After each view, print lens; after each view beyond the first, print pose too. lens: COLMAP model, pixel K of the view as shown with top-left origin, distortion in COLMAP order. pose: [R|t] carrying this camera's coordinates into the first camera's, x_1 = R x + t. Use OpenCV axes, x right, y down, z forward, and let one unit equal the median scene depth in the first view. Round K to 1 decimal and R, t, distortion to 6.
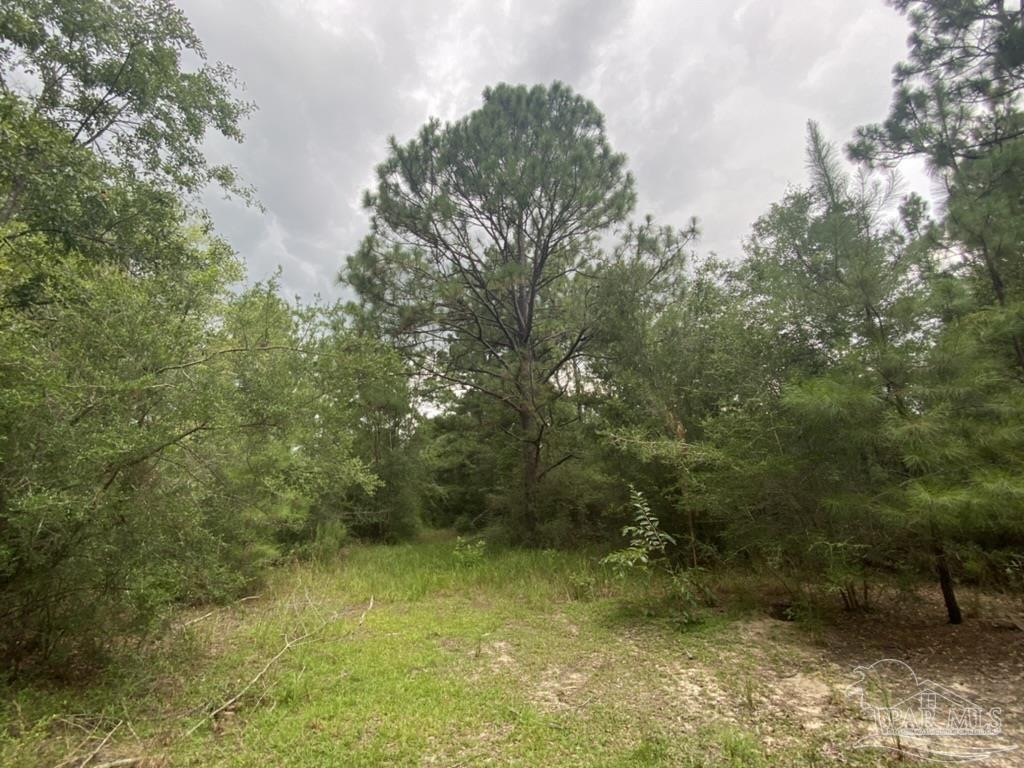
lens RADIAL K [[434.7, 0, 508.4], [0, 434.7, 379.7], [0, 0, 1]] dist [0.031491, -0.032239]
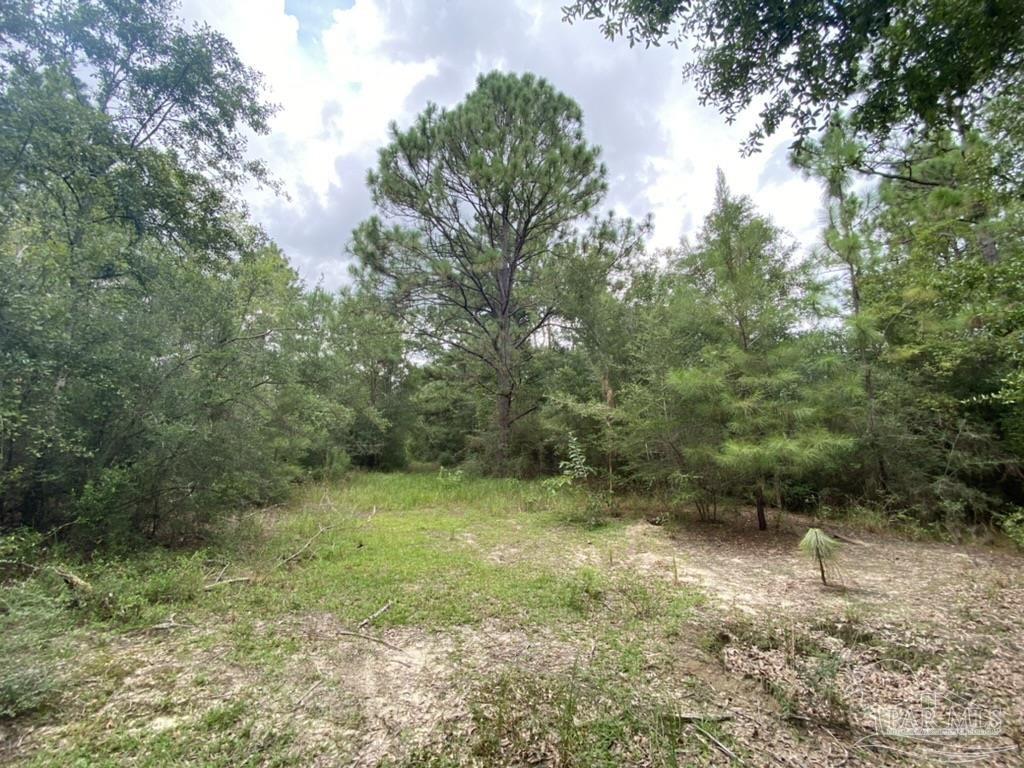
lens RADIAL K [[413.6, 0, 505.8], [0, 413.6, 378.6], [0, 0, 1]] dist [0.021560, -0.021509]
pose [[0.998370, 0.046825, 0.032644, 0.017430], [-0.050337, 0.991890, 0.116708, -0.037206], [-0.026914, -0.118160, 0.992630, -0.142728]]
